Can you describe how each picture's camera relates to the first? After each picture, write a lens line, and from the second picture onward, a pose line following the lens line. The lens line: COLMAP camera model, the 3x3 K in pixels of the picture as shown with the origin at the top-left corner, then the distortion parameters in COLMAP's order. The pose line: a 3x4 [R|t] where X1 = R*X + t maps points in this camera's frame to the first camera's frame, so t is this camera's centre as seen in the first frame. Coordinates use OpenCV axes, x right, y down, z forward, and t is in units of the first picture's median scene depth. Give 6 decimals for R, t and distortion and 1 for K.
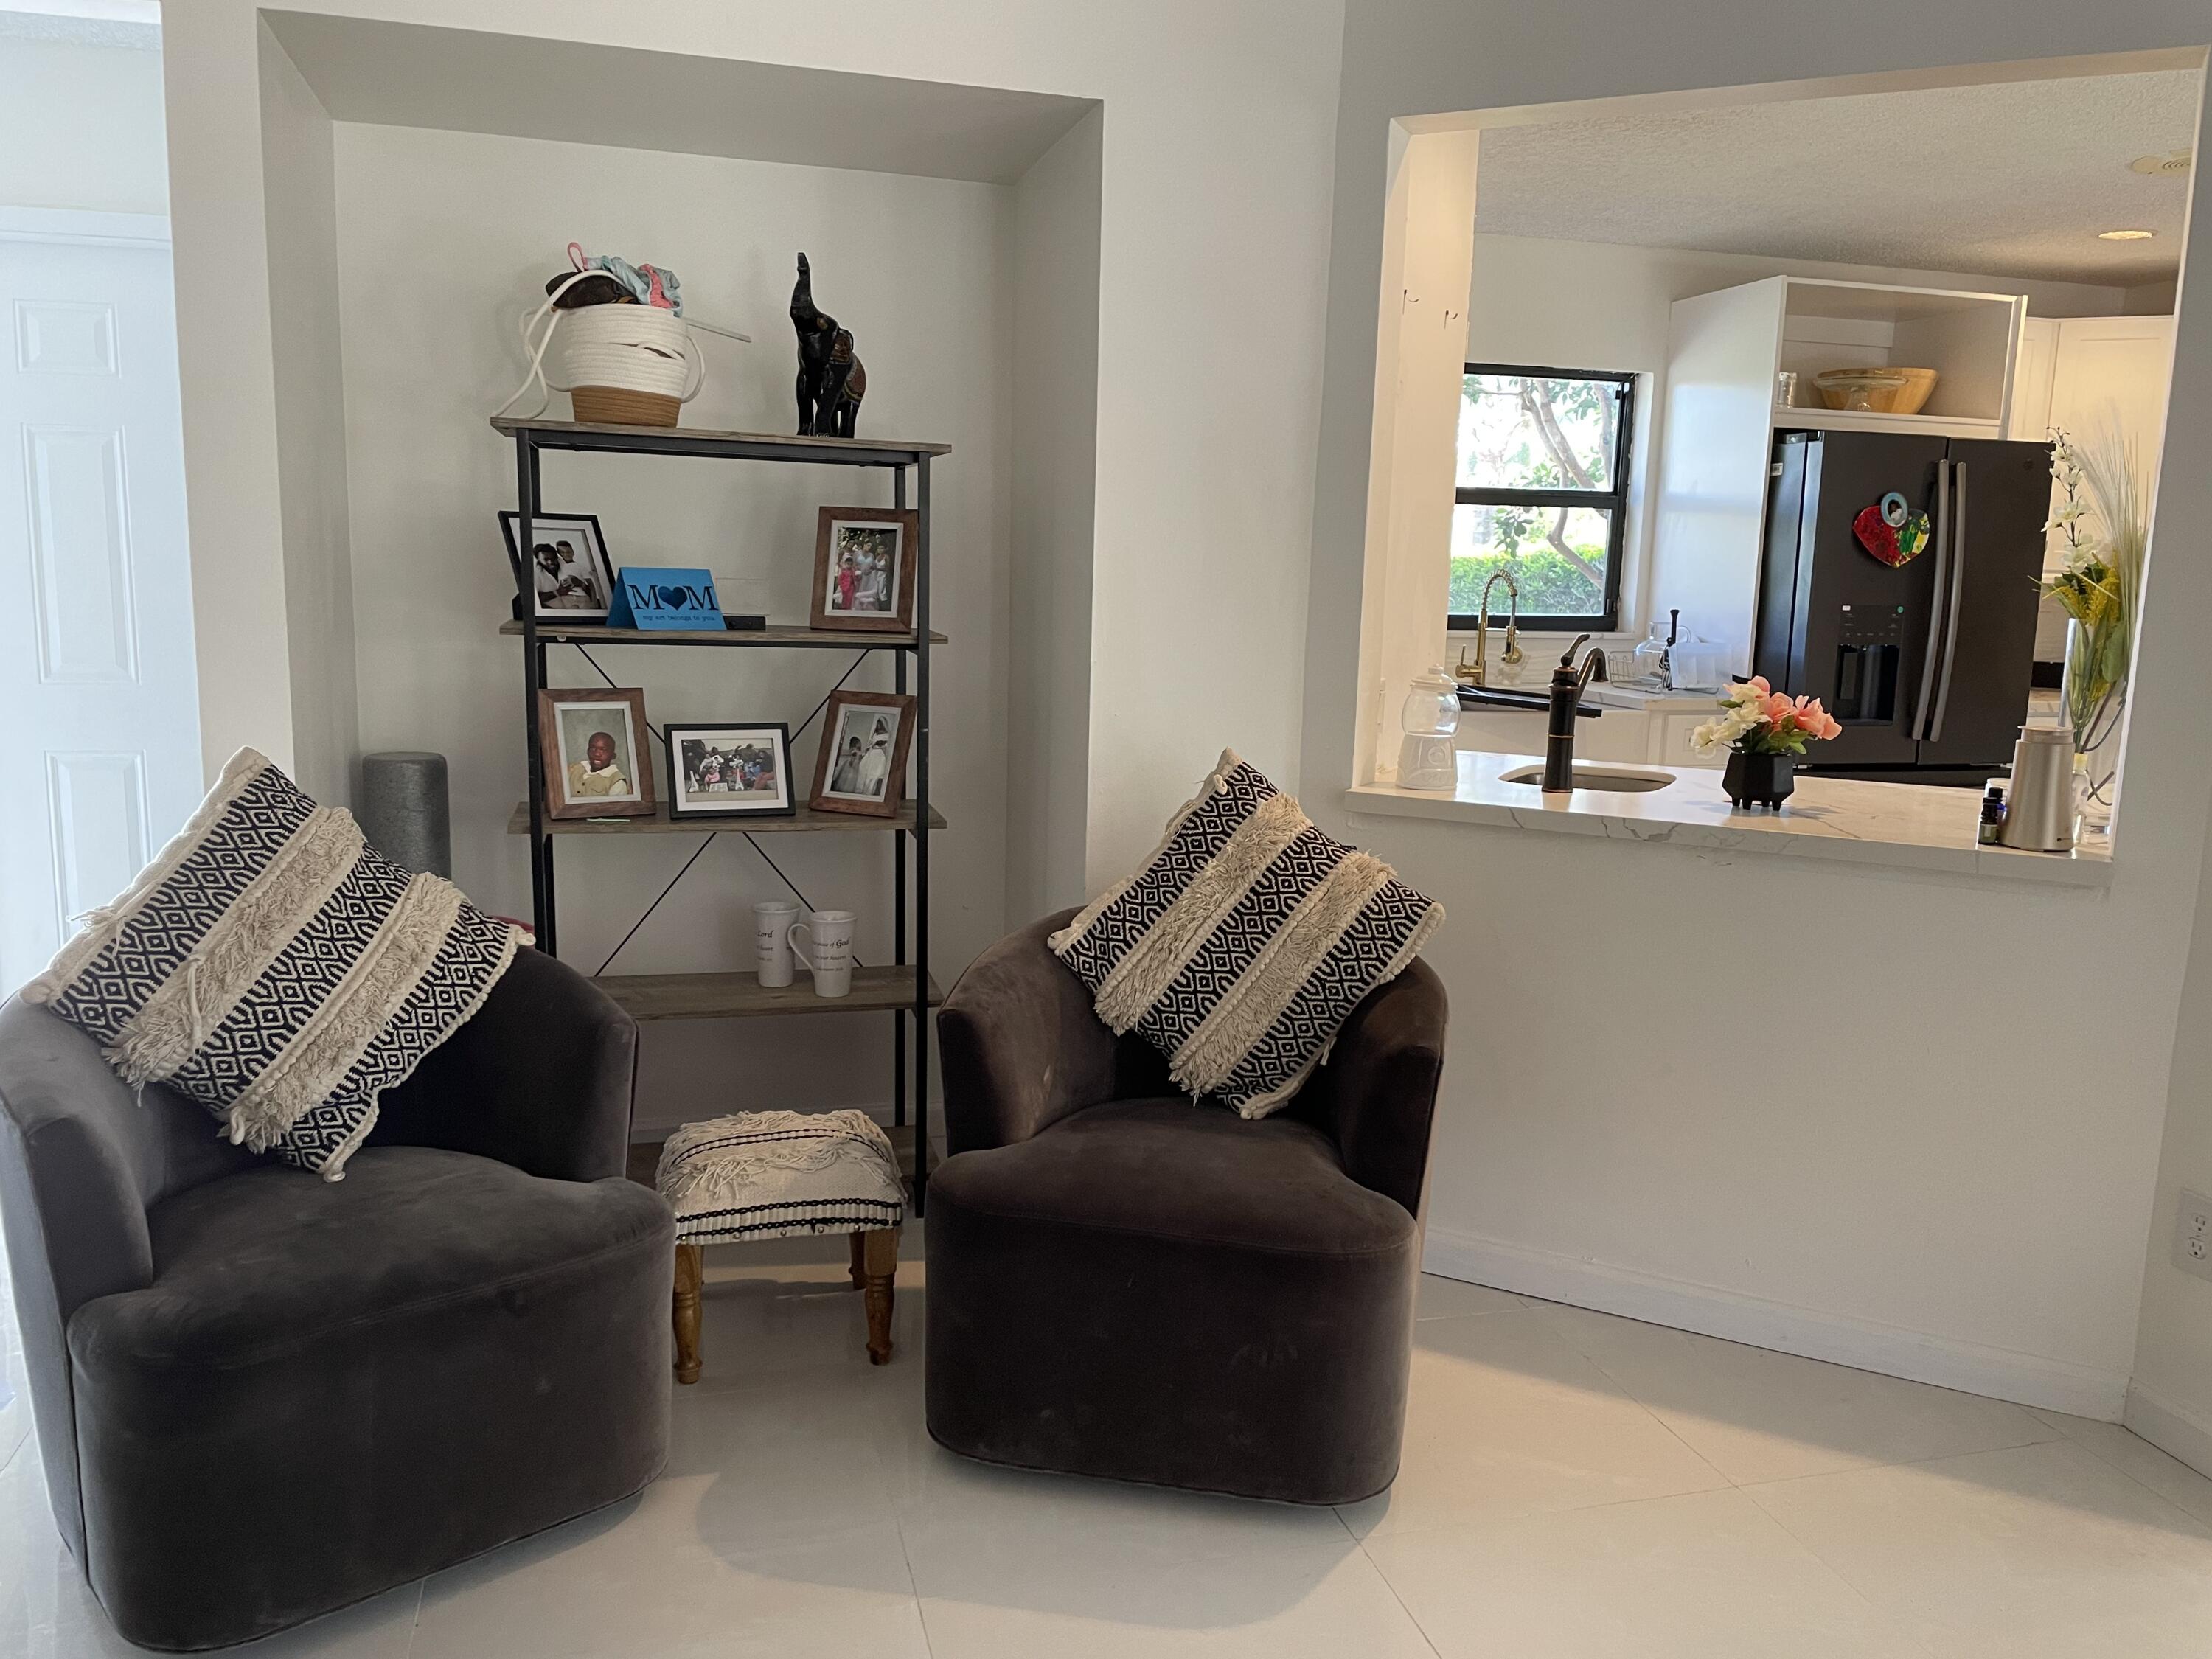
lens RADIAL K [[1659.2, 0, 1129.3], [0, 1659.2, 828.5], [0, 0, 1]] dist [0.087563, -0.106243]
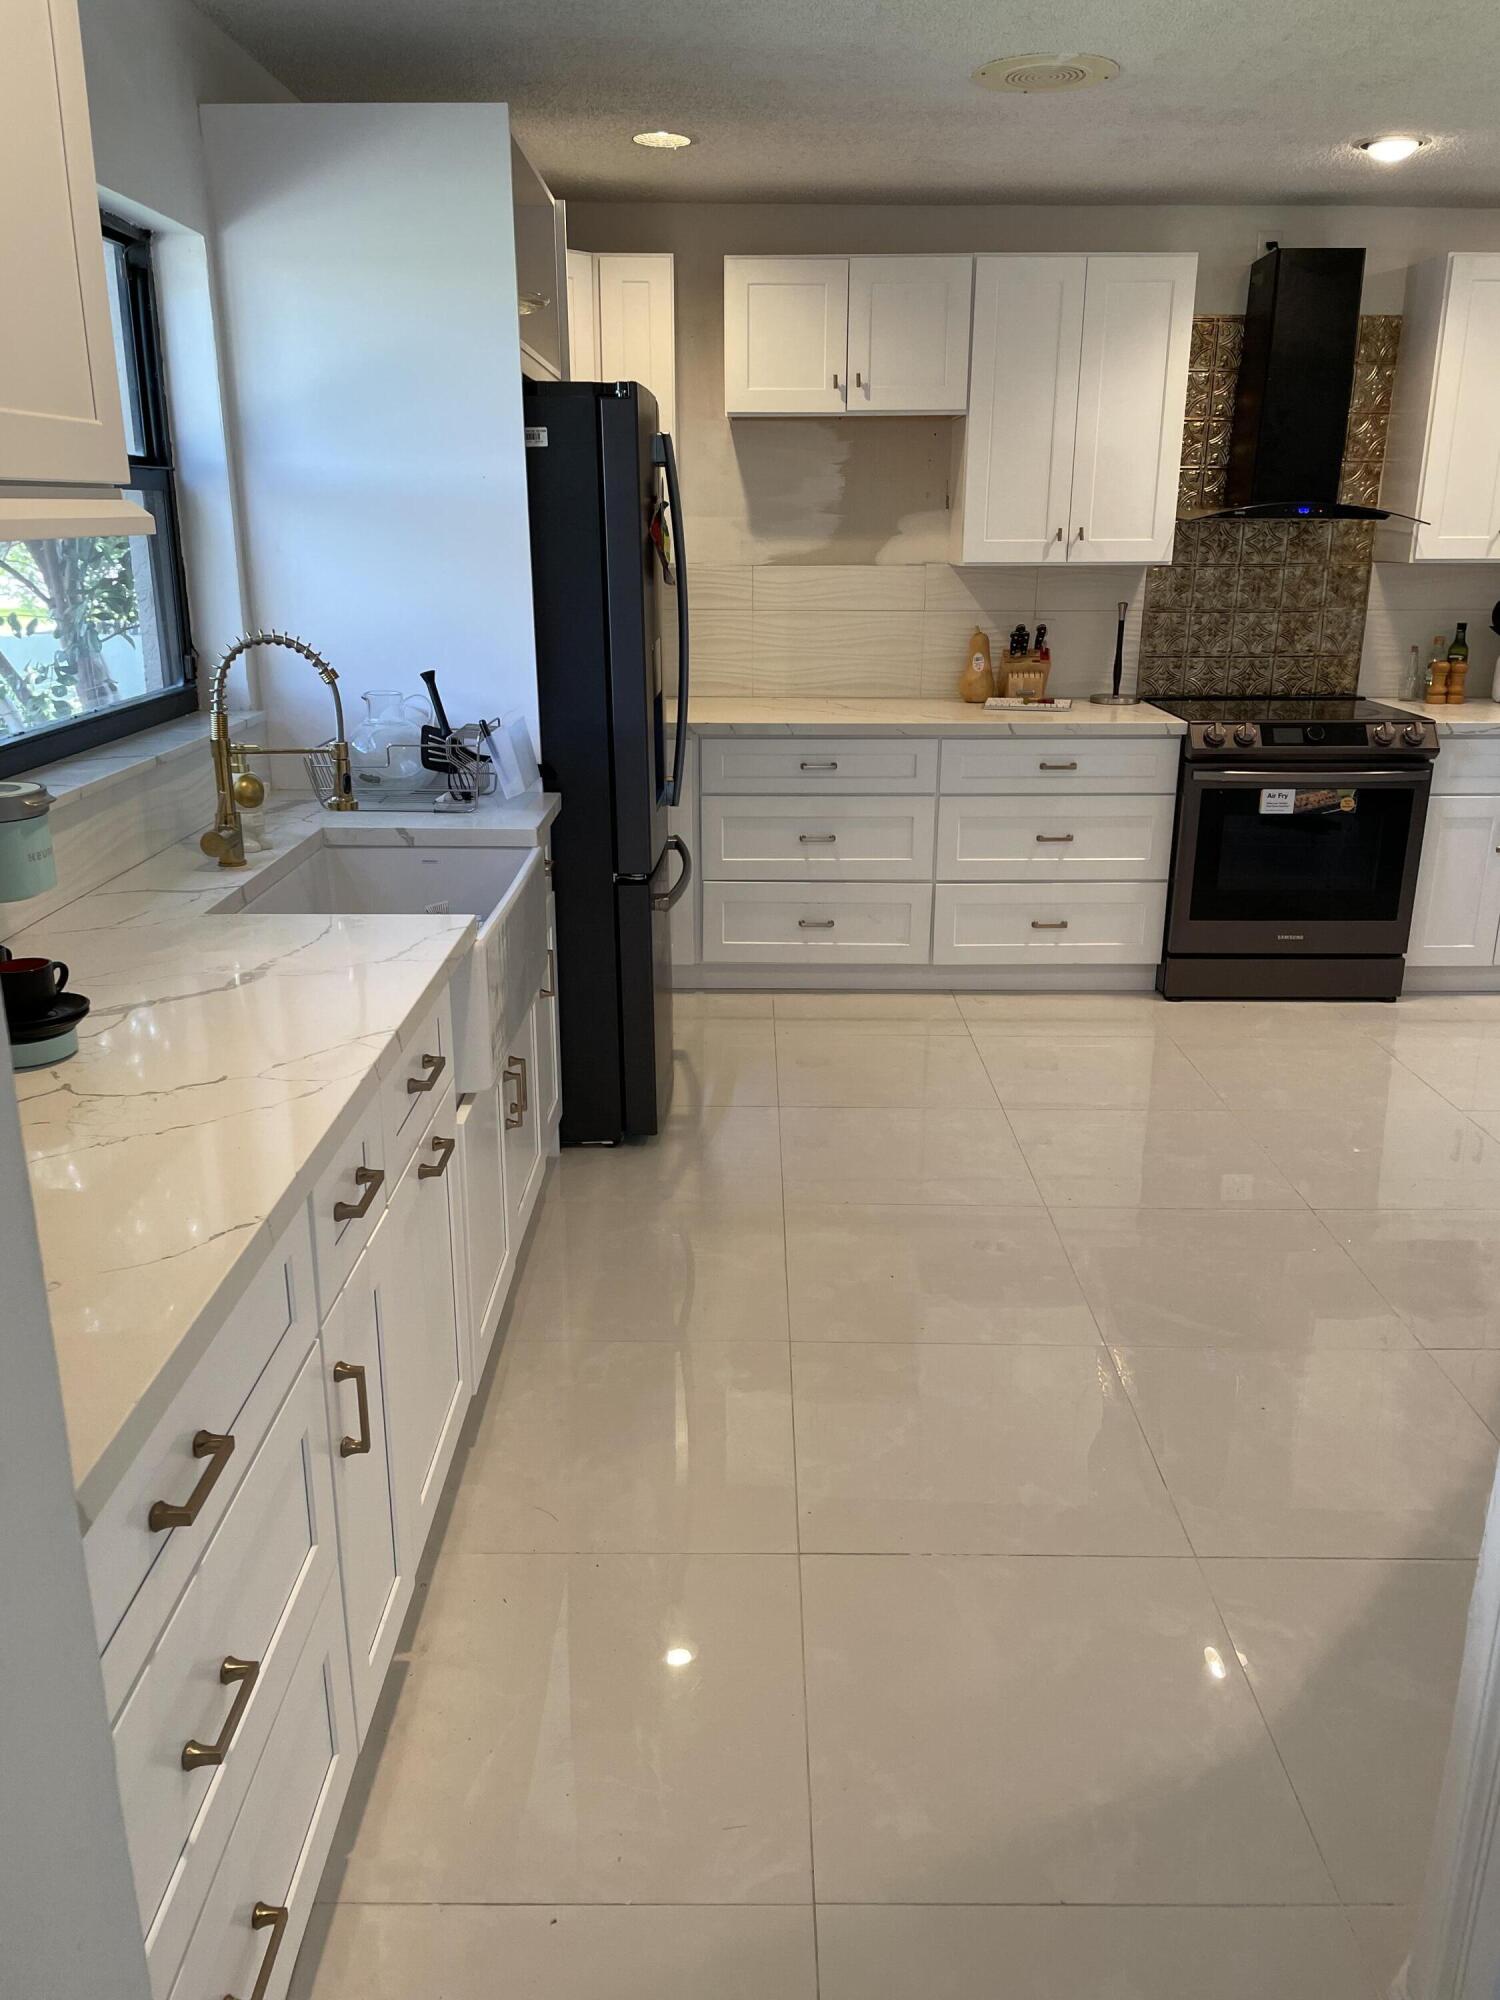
lens RADIAL K [[1500.2, 0, 755.1], [0, 1500.2, 984.3], [0, 0, 1]] dist [0.087563, -0.106243]
pose [[0.269863, -0.311924, 0.910976, -0.319304], [0.159985, 0.947452, 0.277020, -0.278887], [-0.949515, 0.070985, 0.305585, 1.302209]]
